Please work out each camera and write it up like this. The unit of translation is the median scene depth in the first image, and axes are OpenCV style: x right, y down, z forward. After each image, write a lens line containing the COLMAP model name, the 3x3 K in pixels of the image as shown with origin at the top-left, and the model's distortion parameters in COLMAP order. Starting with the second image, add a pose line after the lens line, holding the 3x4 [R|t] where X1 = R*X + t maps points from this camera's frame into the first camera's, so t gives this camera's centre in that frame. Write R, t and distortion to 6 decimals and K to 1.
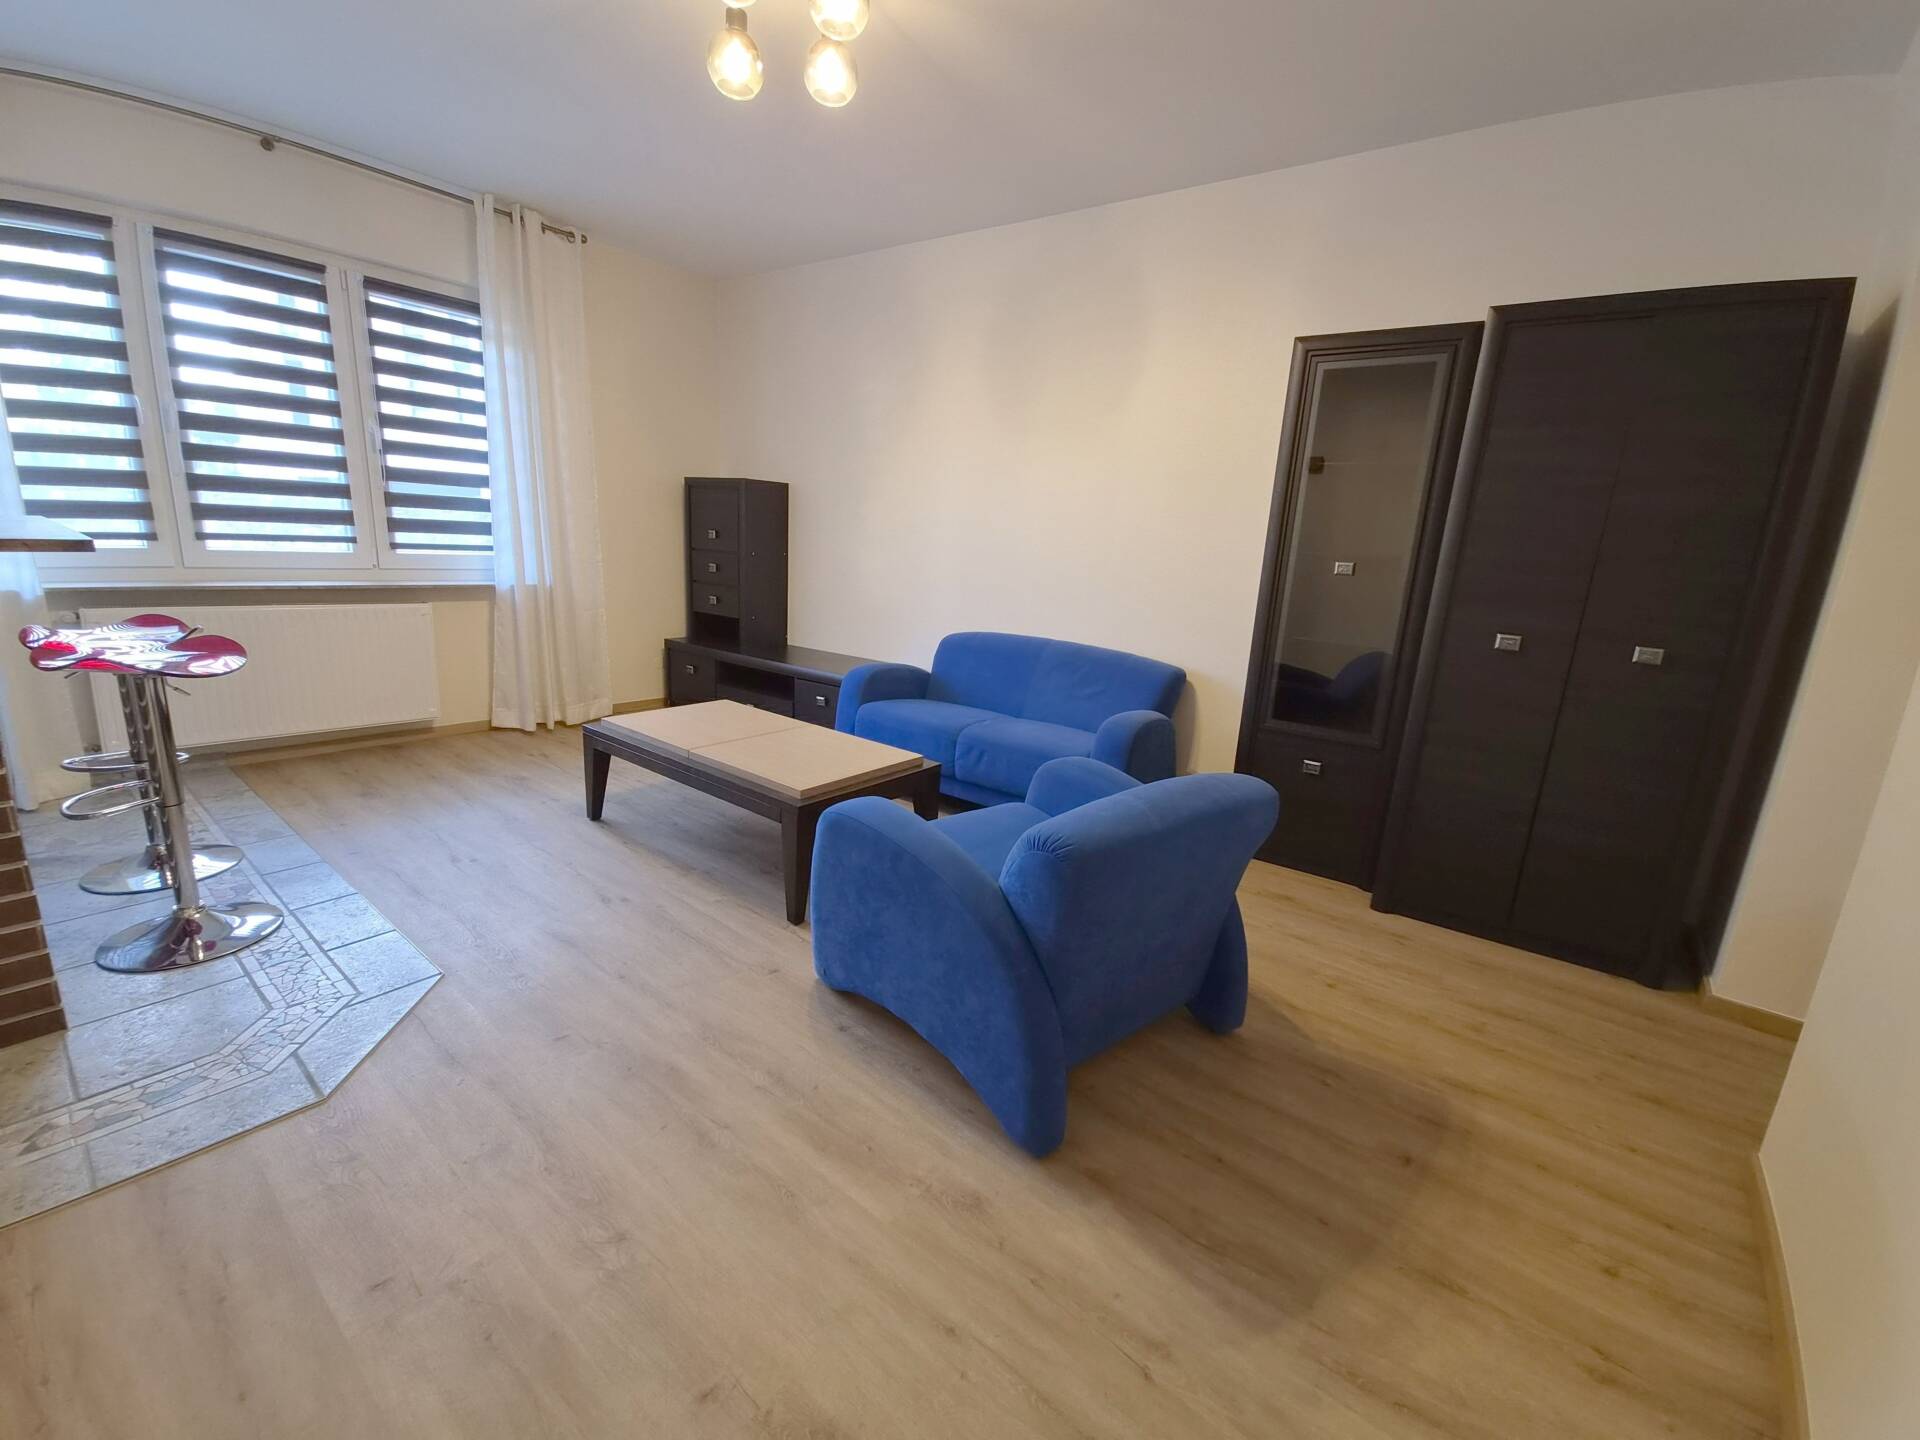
lens RADIAL K [[775.8, 0, 960.0], [0, 775.8, 720.0], [0, 0, 1]] dist [0.018943, -0.008259]
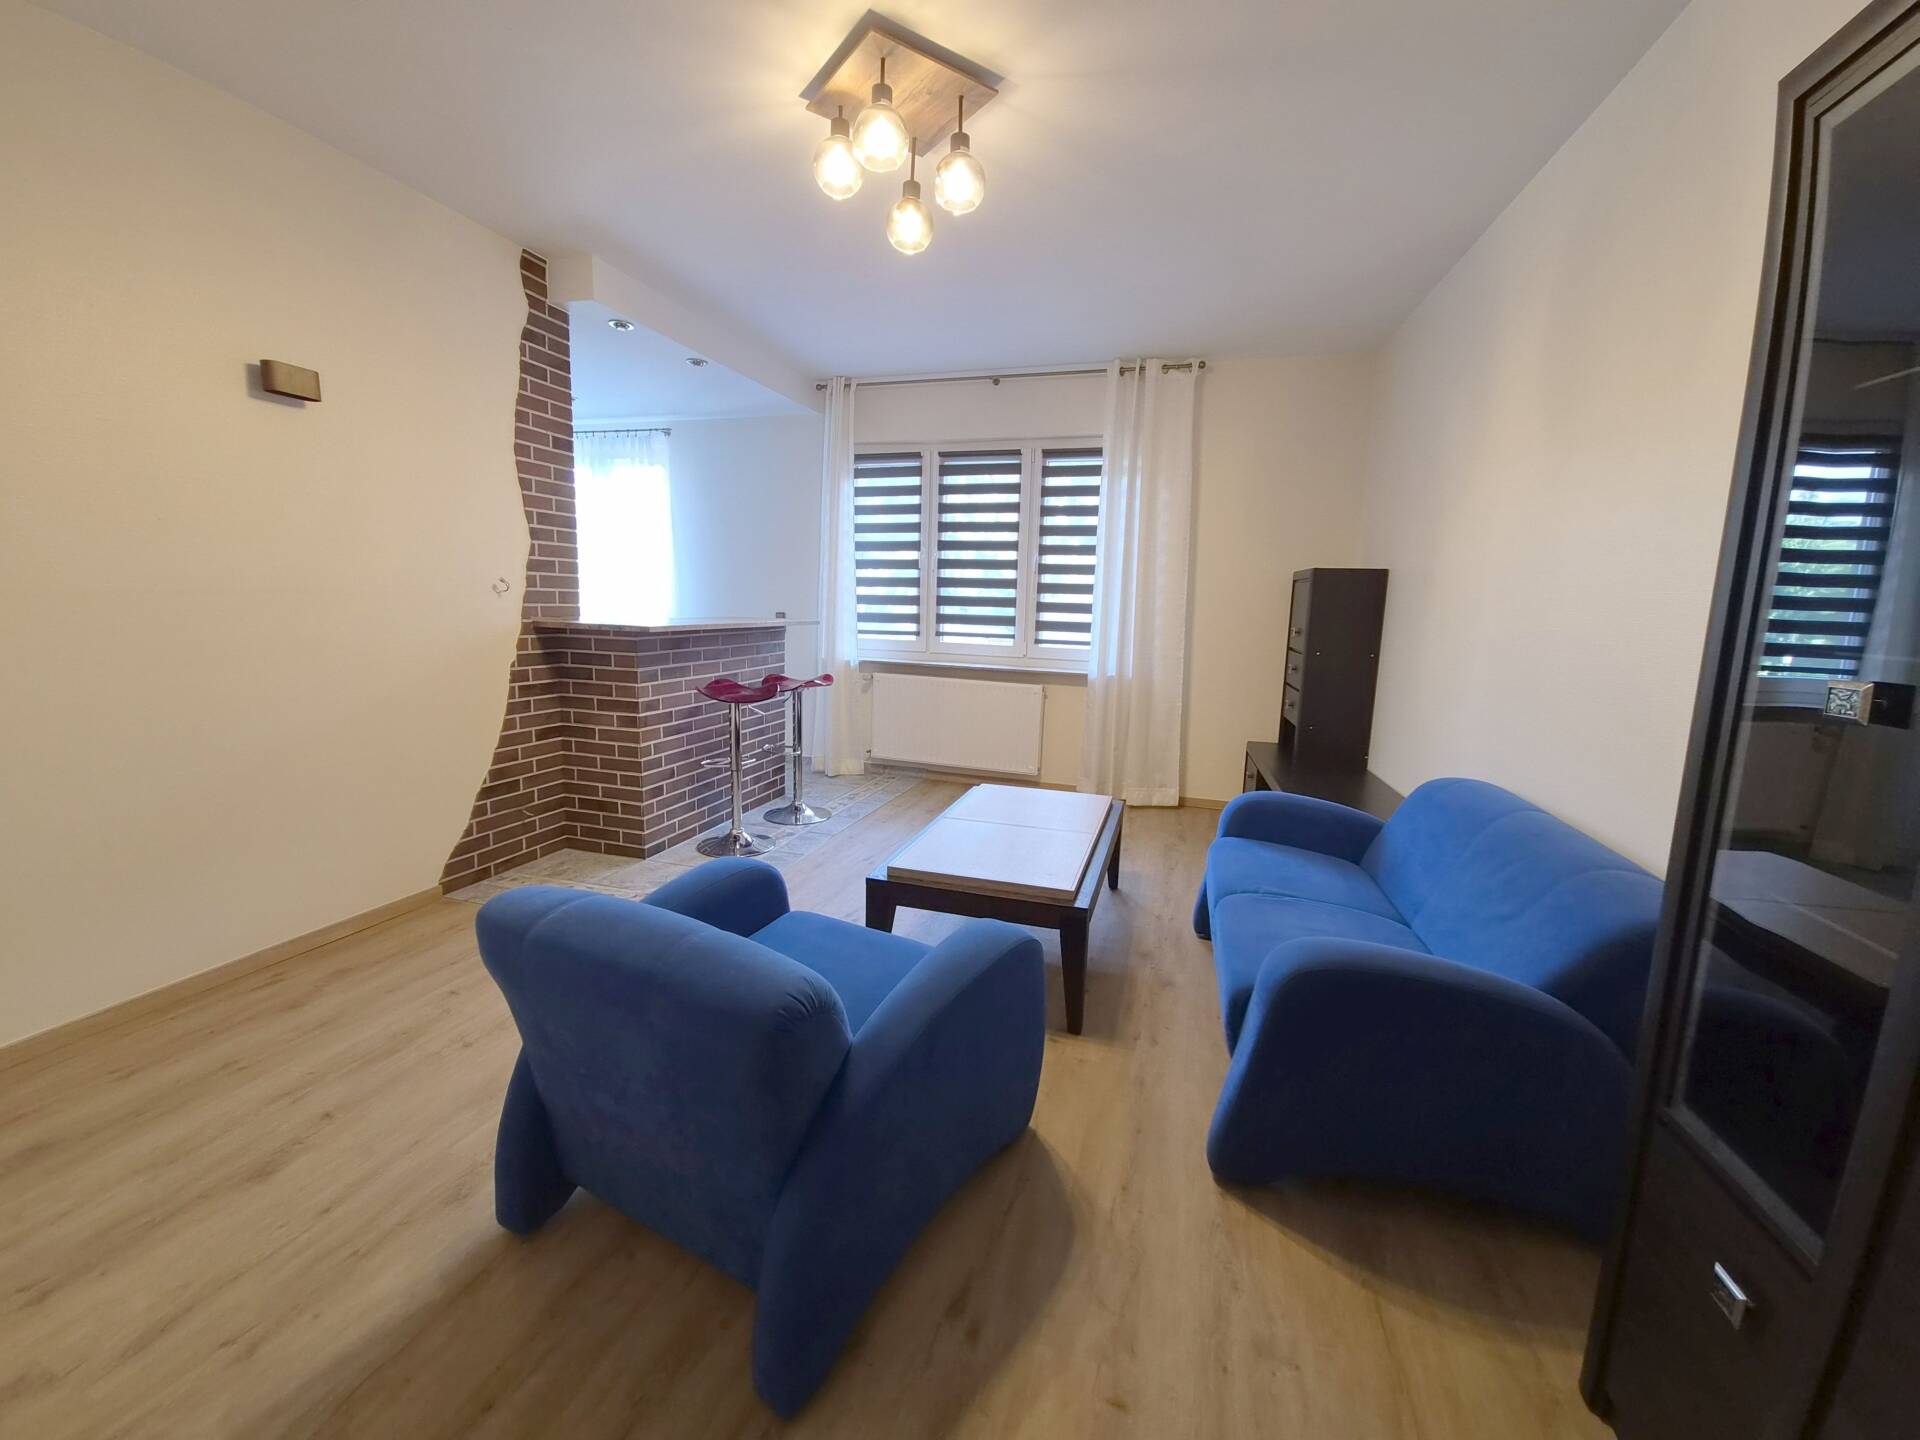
lens RADIAL K [[781.2, 0, 960.0], [0, 781.2, 720.0], [0, 0, 1]] dist [0.001441, -0.010946]
pose [[0.357906, 0.094339, -0.928980, 0.529006], [-0.225252, 0.974225, 0.012151, -0.089894], [0.906181, 0.204906, 0.369931, 0.475172]]
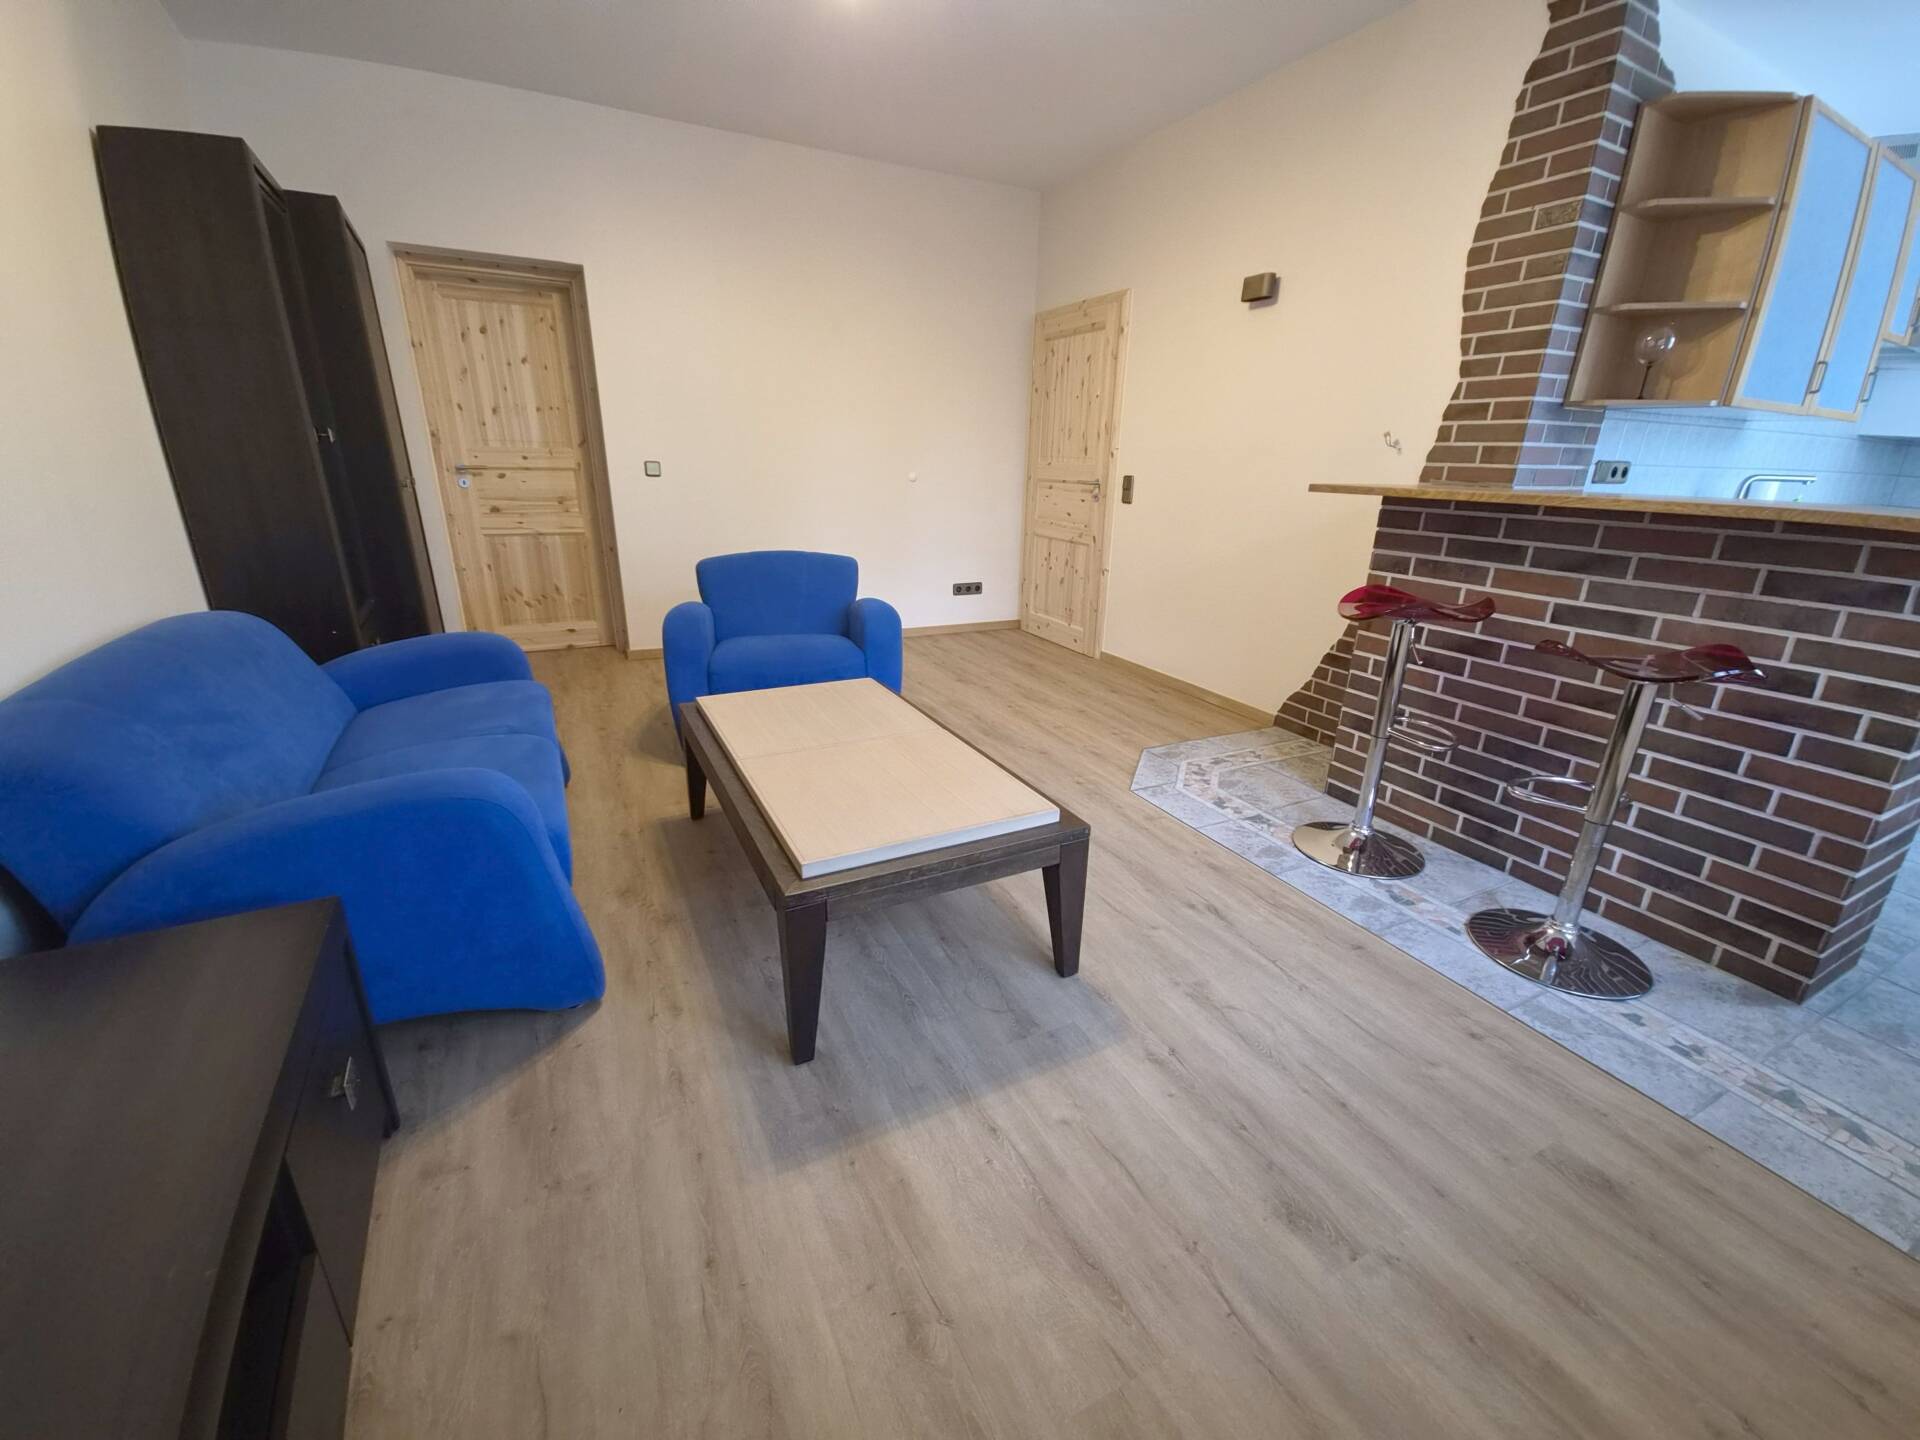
lens RADIAL K [[767.7, 0, 960.0], [0, 767.7, 720.0], [0, 0, 1]] dist [0.031920, -0.015153]
pose [[-0.899566, -0.215193, 0.380096, -0.536184], [0.026060, 0.842221, 0.538502, -0.323845], [-0.436007, 0.494323, -0.752026, 1.279769]]
